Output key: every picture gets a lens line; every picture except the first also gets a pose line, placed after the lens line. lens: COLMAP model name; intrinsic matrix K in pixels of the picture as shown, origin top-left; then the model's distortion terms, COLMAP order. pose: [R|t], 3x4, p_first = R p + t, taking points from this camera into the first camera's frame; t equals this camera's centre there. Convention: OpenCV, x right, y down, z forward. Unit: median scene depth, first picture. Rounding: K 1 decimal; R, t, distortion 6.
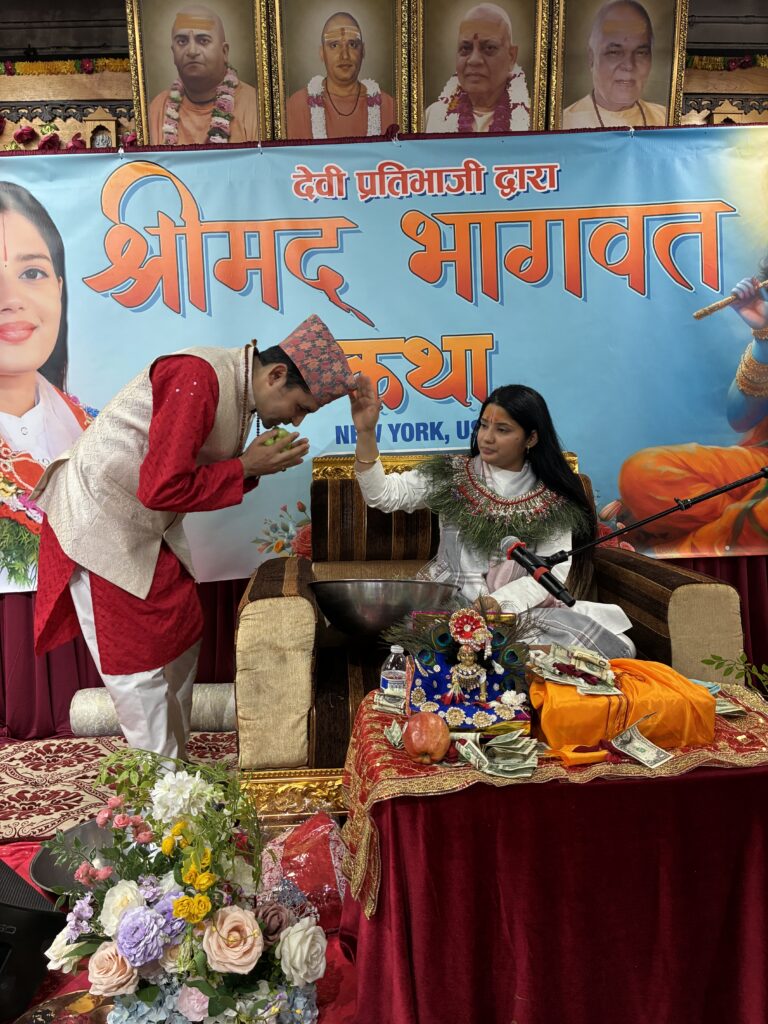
lens RADIAL K [[763.5, 0, 371.6], [0, 763.5, 507.9], [0, 0, 1]] dist [0.033764, -0.021328]
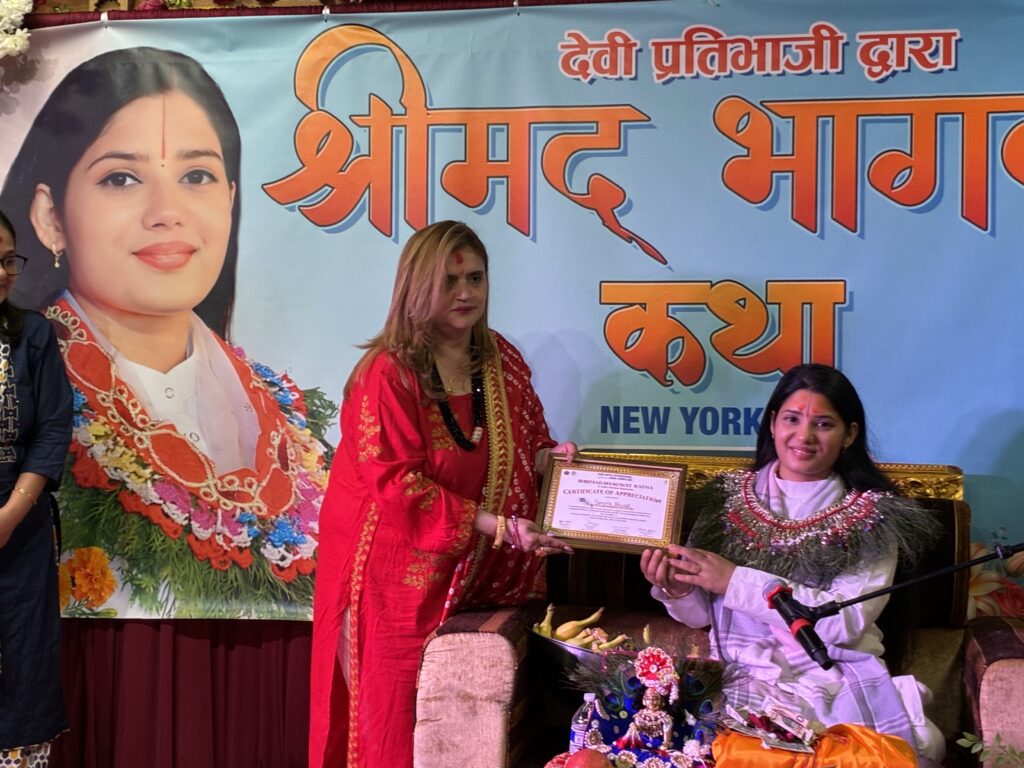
lens RADIAL K [[1914.9, 0, 501.7], [0, 1914.9, 394.6], [0, 0, 1]] dist [0.120324, 0.000000]
pose [[0.978020, 0.049307, -0.202596, 0.211522], [-0.063369, 0.995967, -0.063516, -0.004555], [0.198648, 0.074958, 0.977200, -0.682232]]
